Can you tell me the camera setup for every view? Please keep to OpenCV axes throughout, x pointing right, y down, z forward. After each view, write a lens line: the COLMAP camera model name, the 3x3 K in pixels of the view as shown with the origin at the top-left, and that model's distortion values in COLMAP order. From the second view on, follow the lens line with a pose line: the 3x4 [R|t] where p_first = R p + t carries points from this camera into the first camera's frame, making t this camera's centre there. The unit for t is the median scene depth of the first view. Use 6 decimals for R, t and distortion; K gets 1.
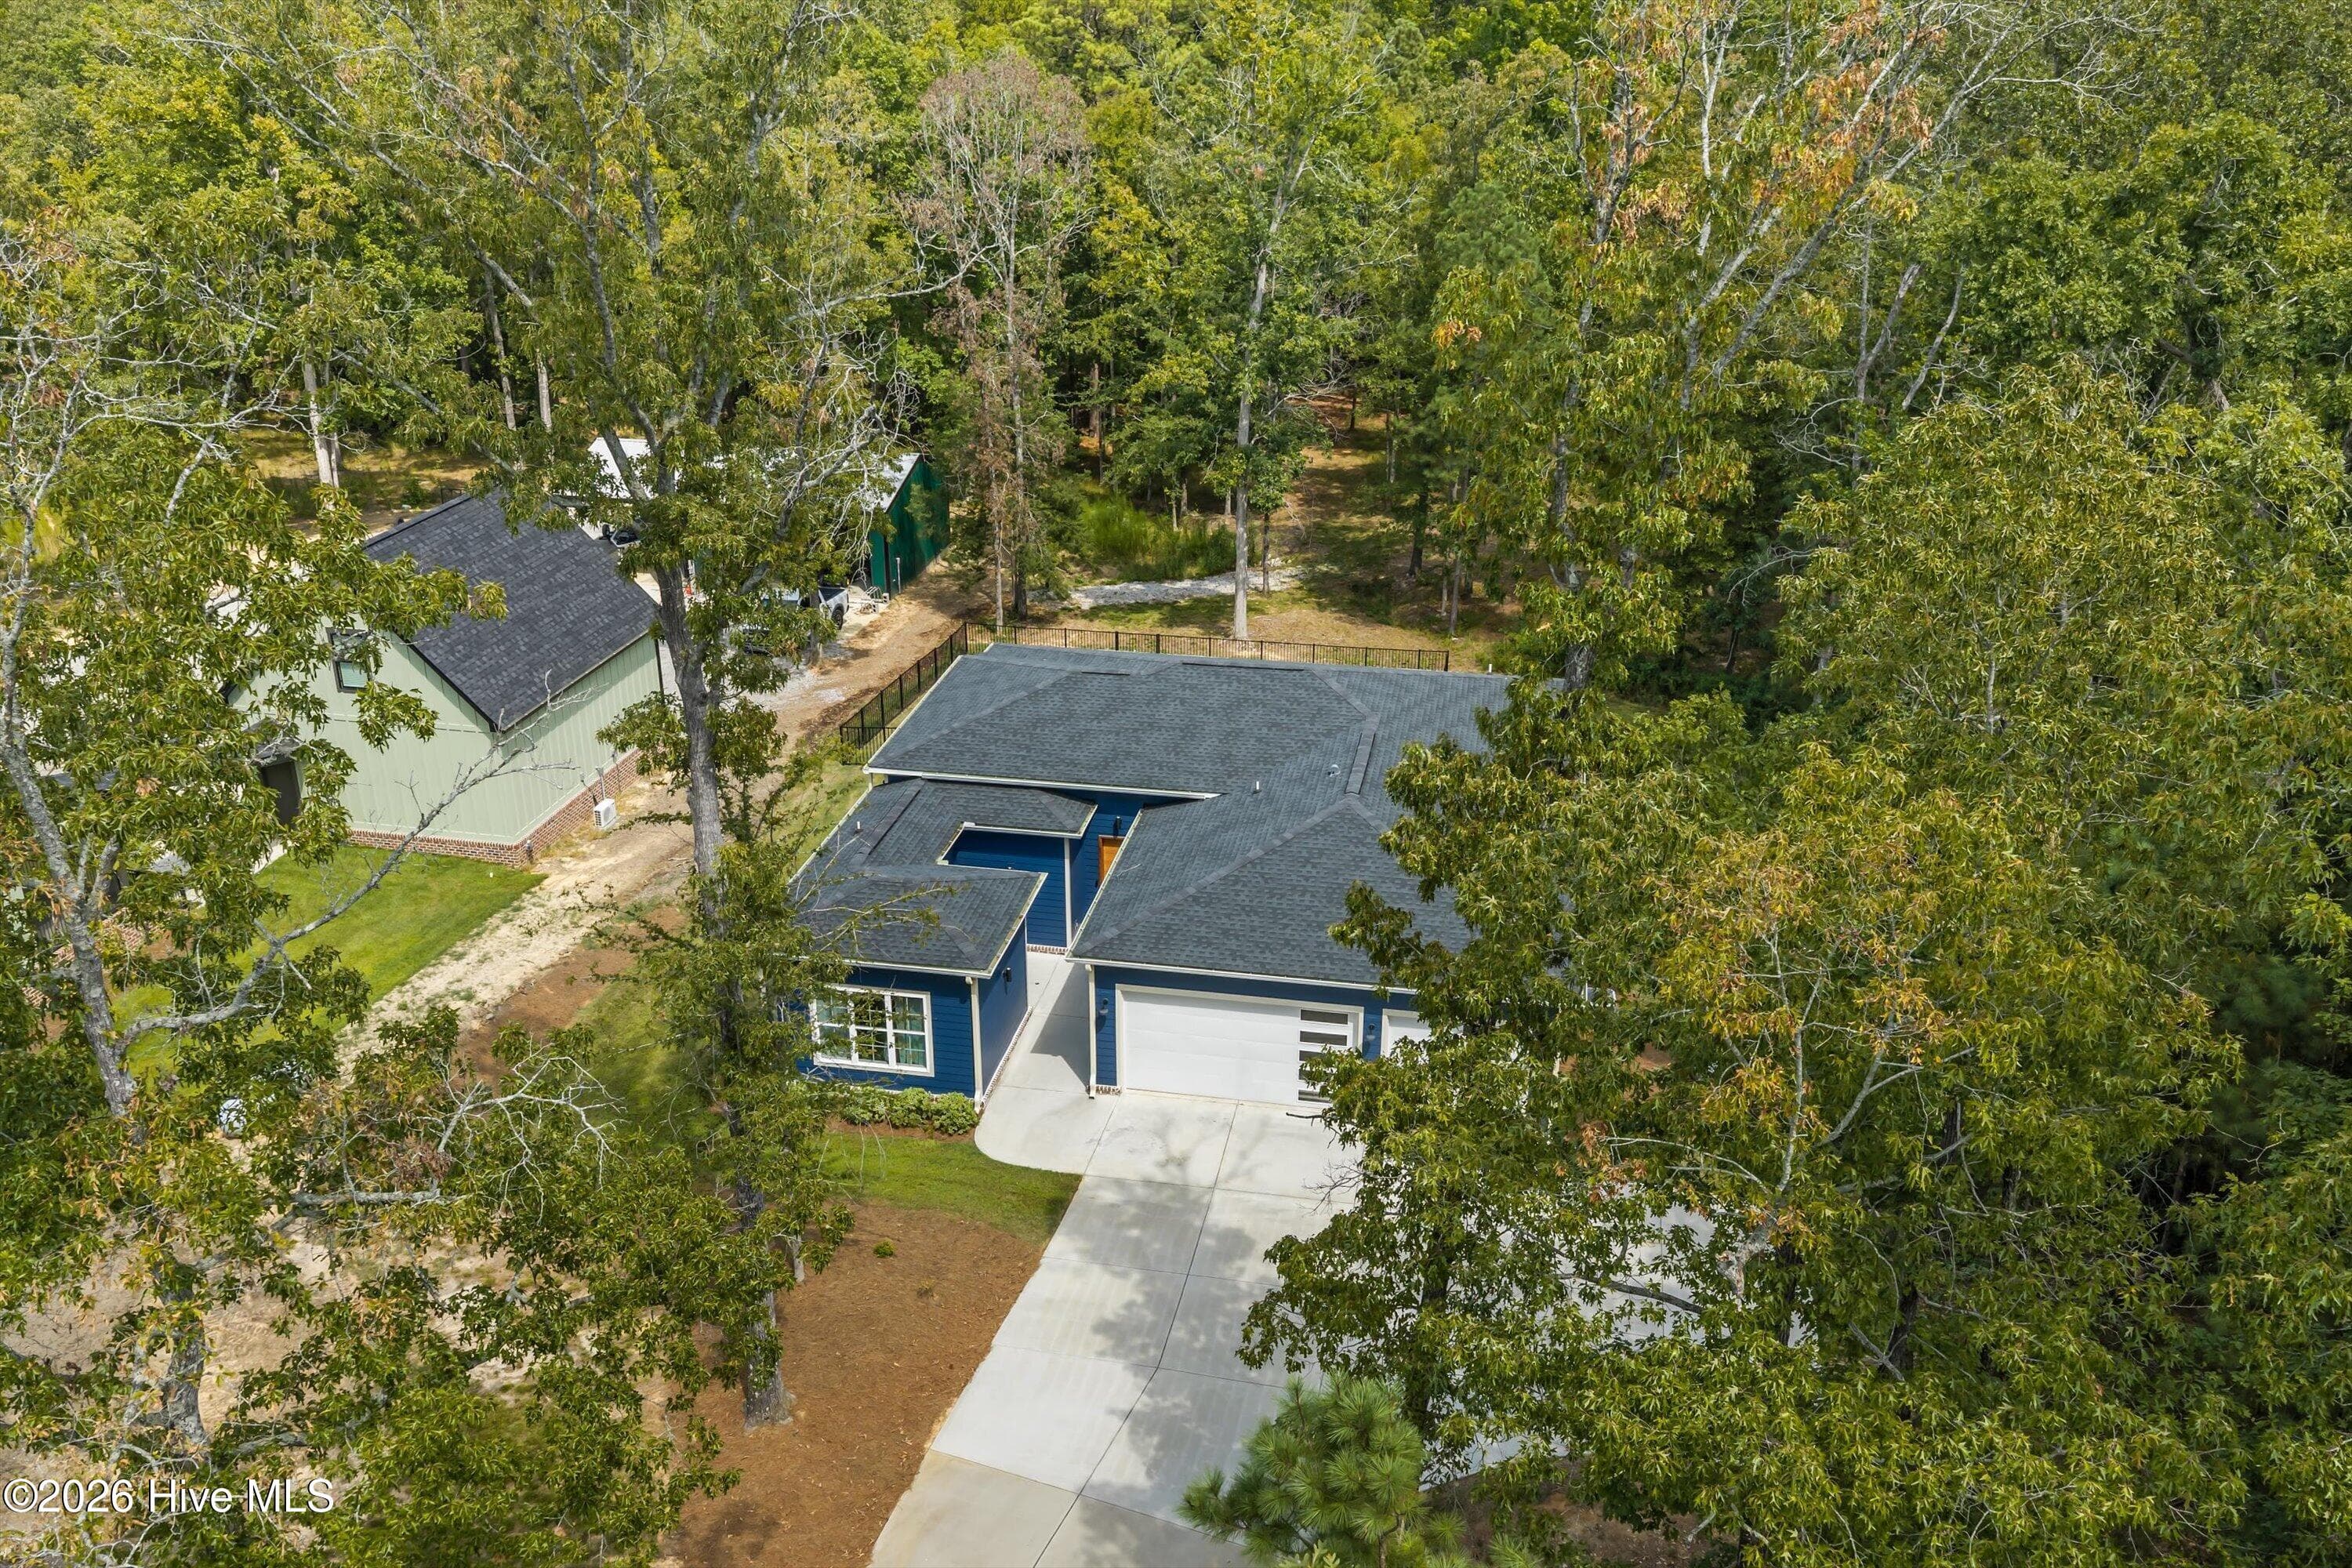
lens RADIAL K [[1948.4, 0, 1179.3], [0, 1948.4, 796.2], [0, 0, 1]] dist [0.001780, -0.008450]
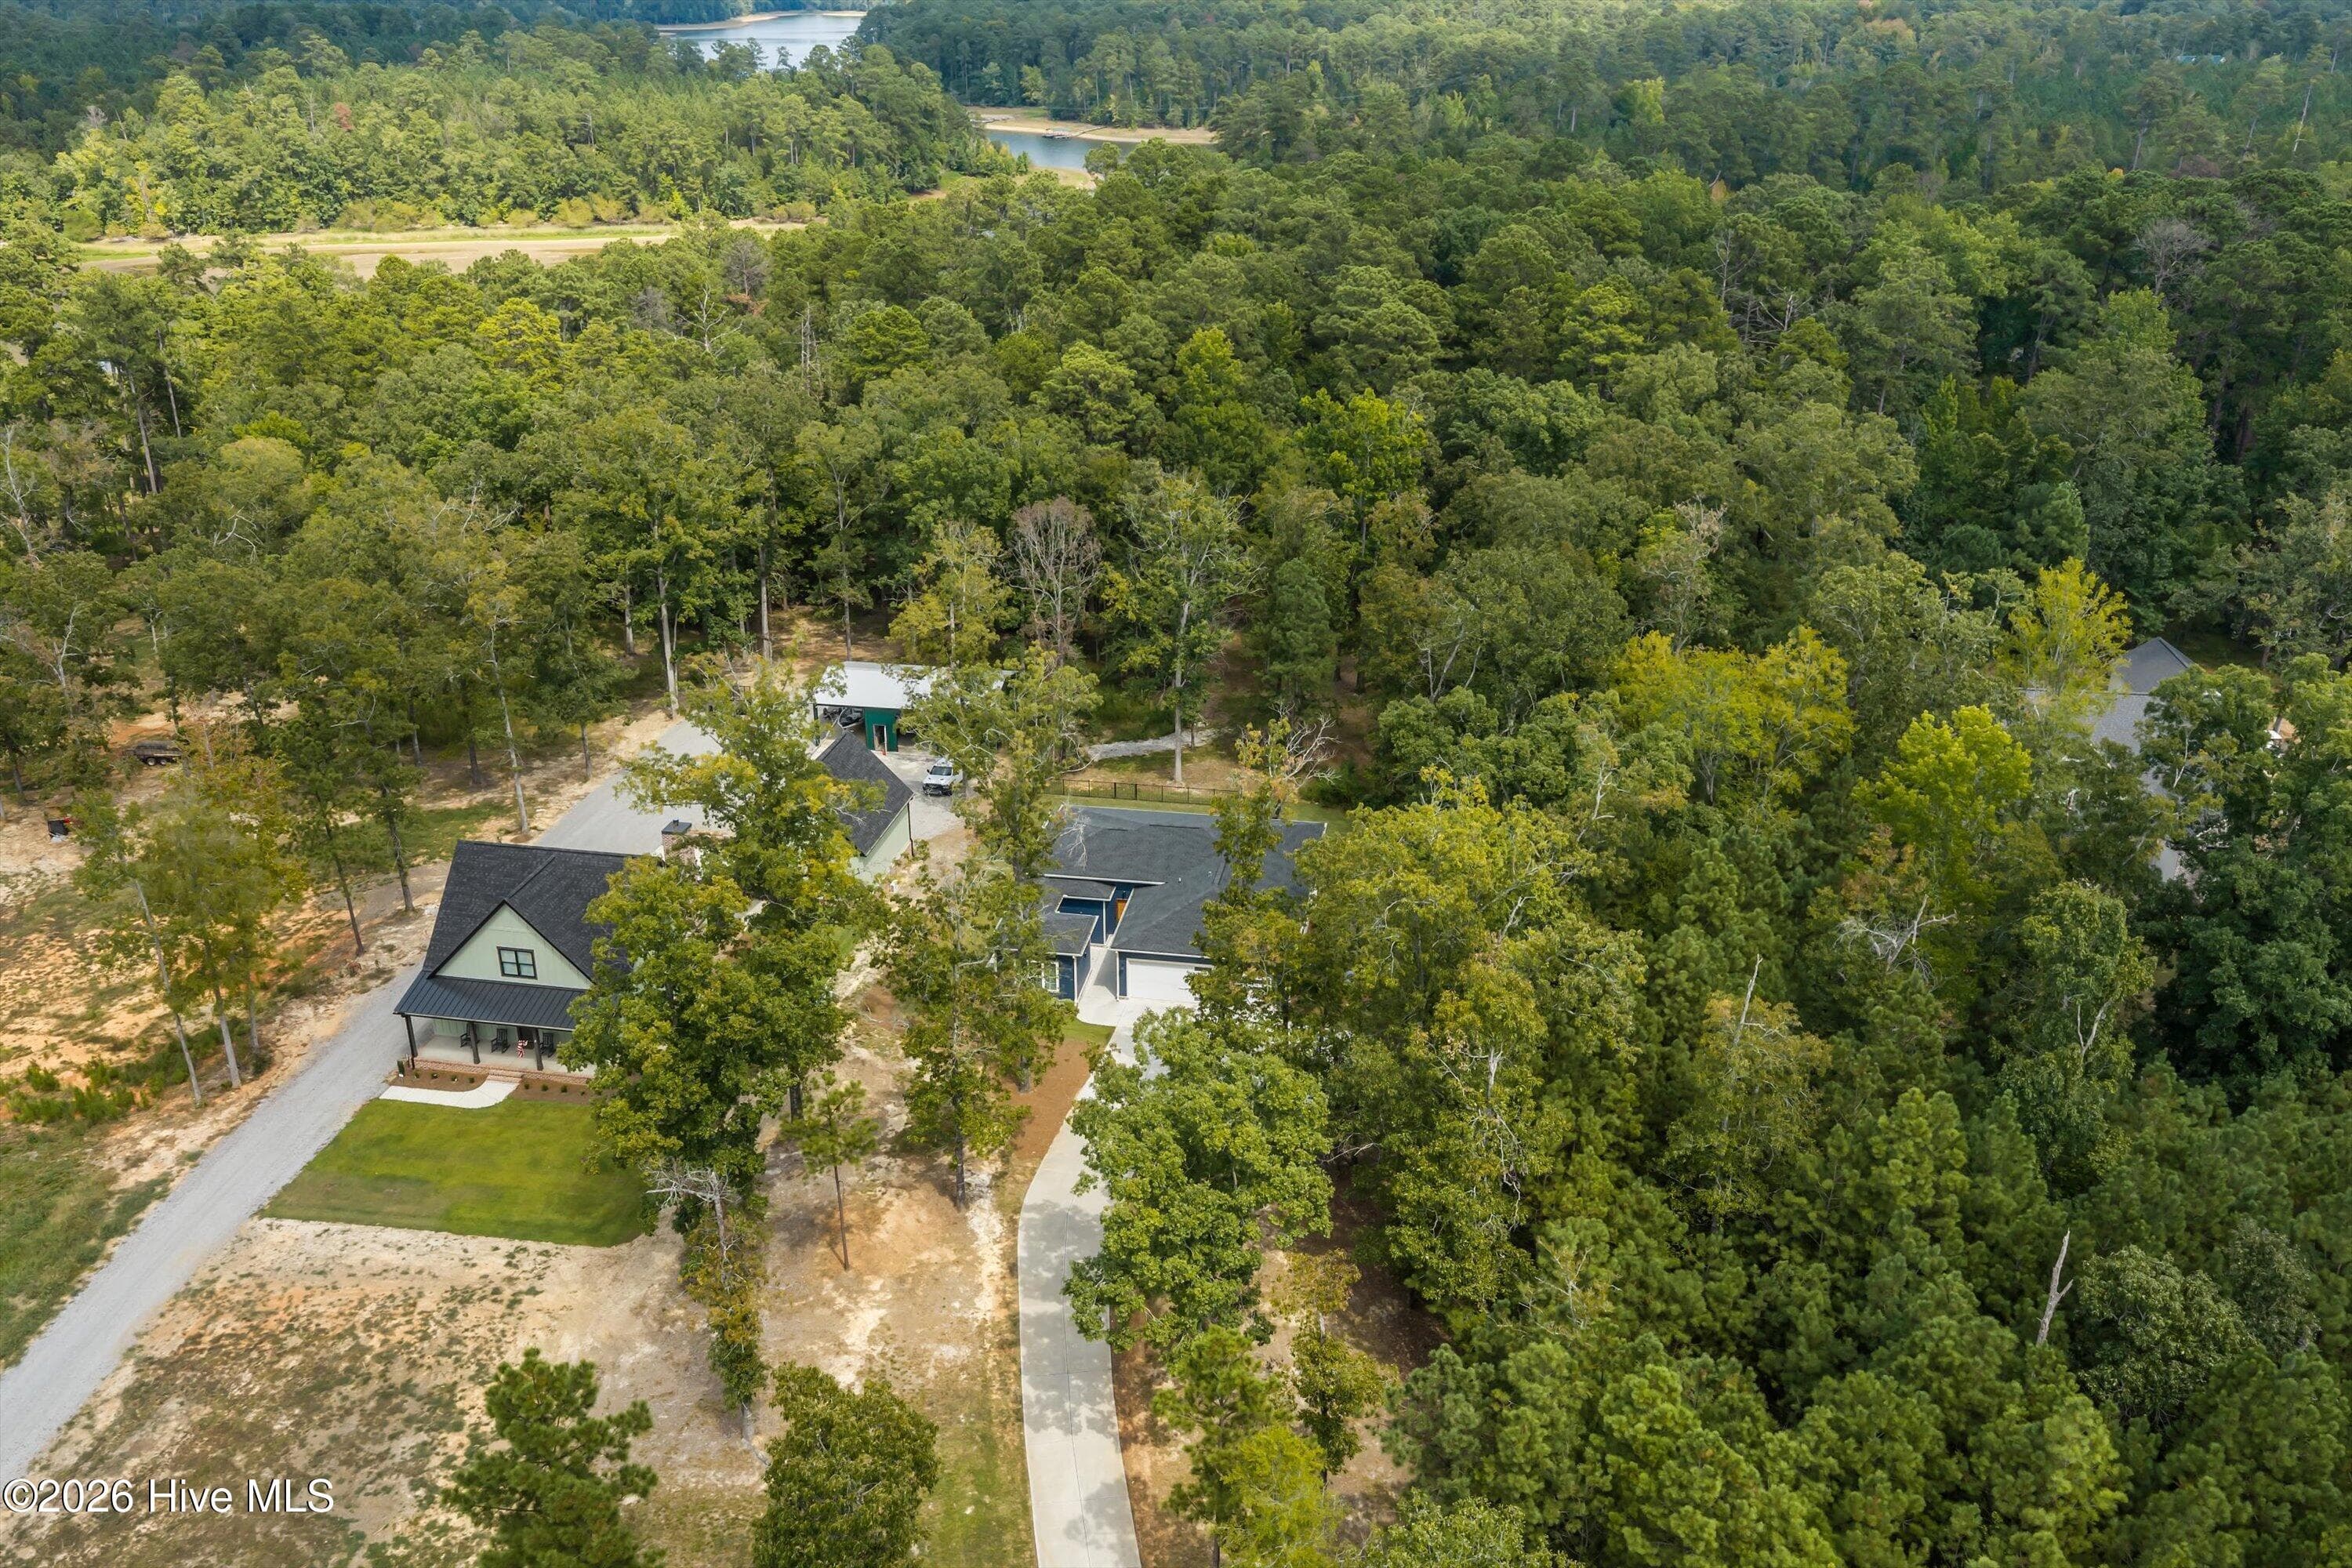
lens RADIAL K [[1948.4, 0, 1179.3], [0, 1948.4, 796.2], [0, 0, 1]] dist [0.001780, -0.008450]
pose [[0.999762, -0.011278, 0.018701, -0.007185], [0.011109, 0.999897, 0.009110, -0.148700], [-0.018802, -0.008900, 0.999784, -1.665890]]
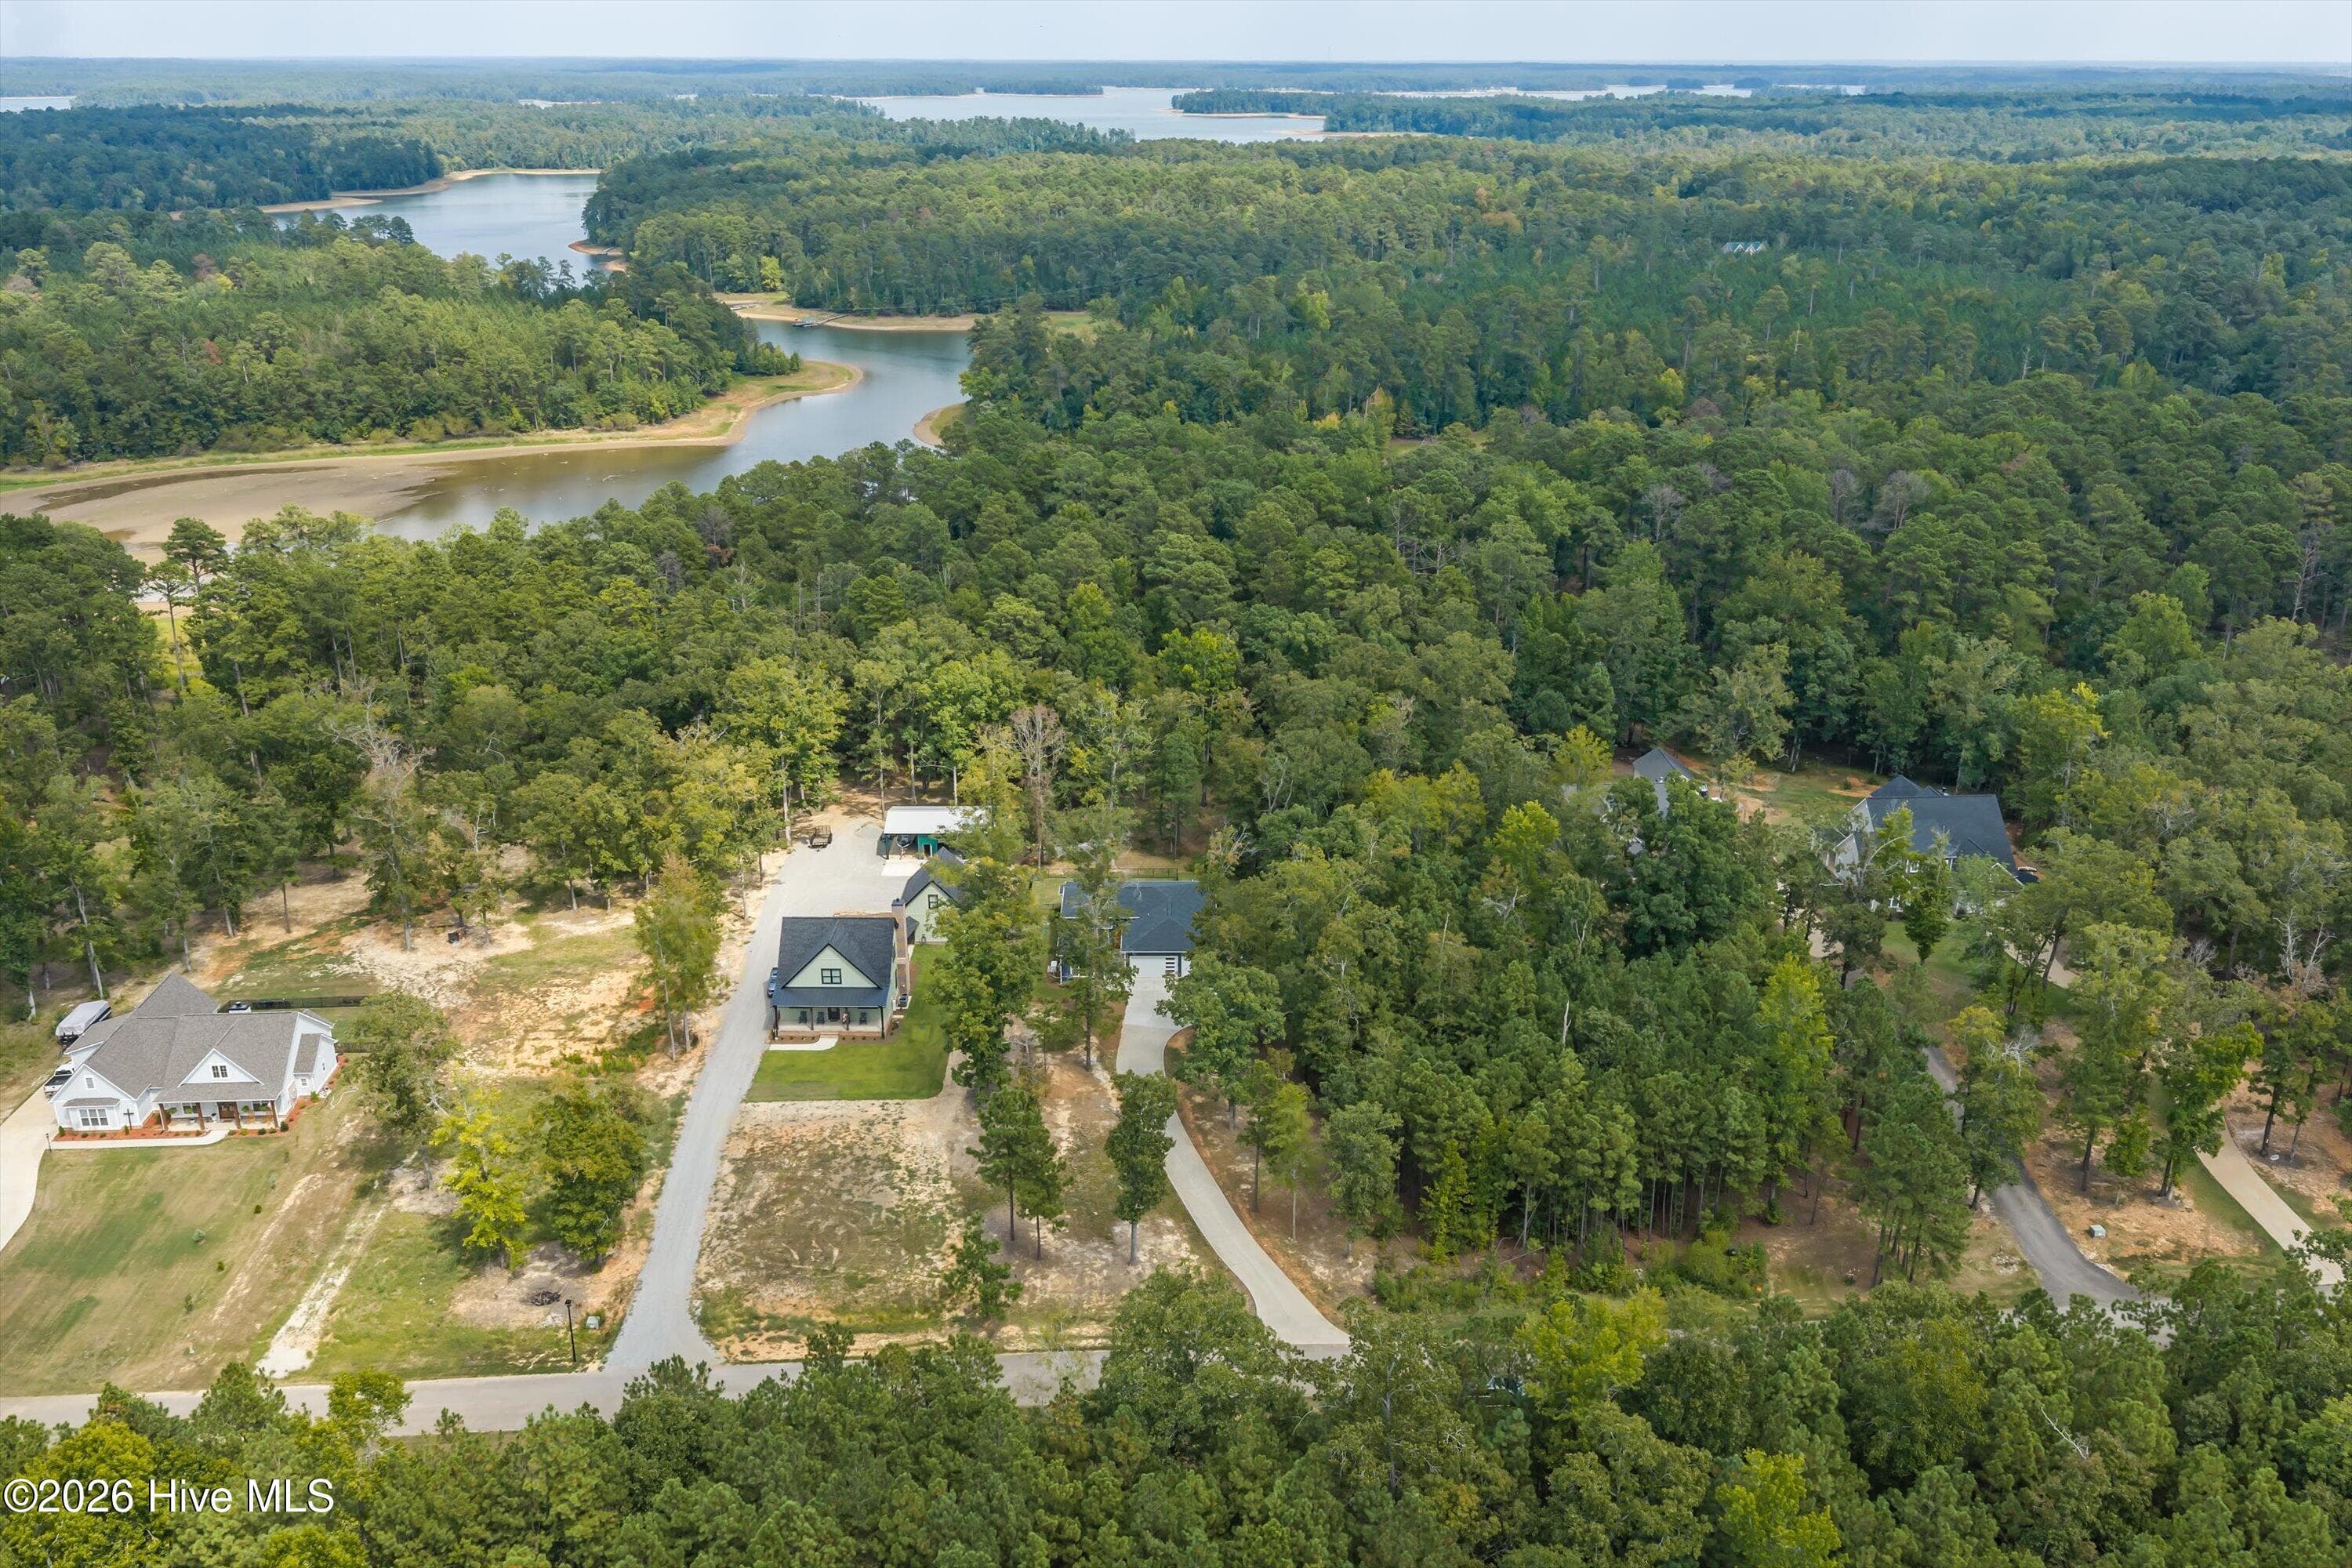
lens RADIAL K [[1948.4, 0, 1179.3], [0, 1948.4, 796.2], [0, 0, 1]] dist [0.001780, -0.008450]
pose [[0.982098, -0.070308, 0.174760, -0.756438], [0.077709, 0.996331, -0.035860, -0.127215], [-0.171598, 0.048798, 0.983958, -4.021805]]
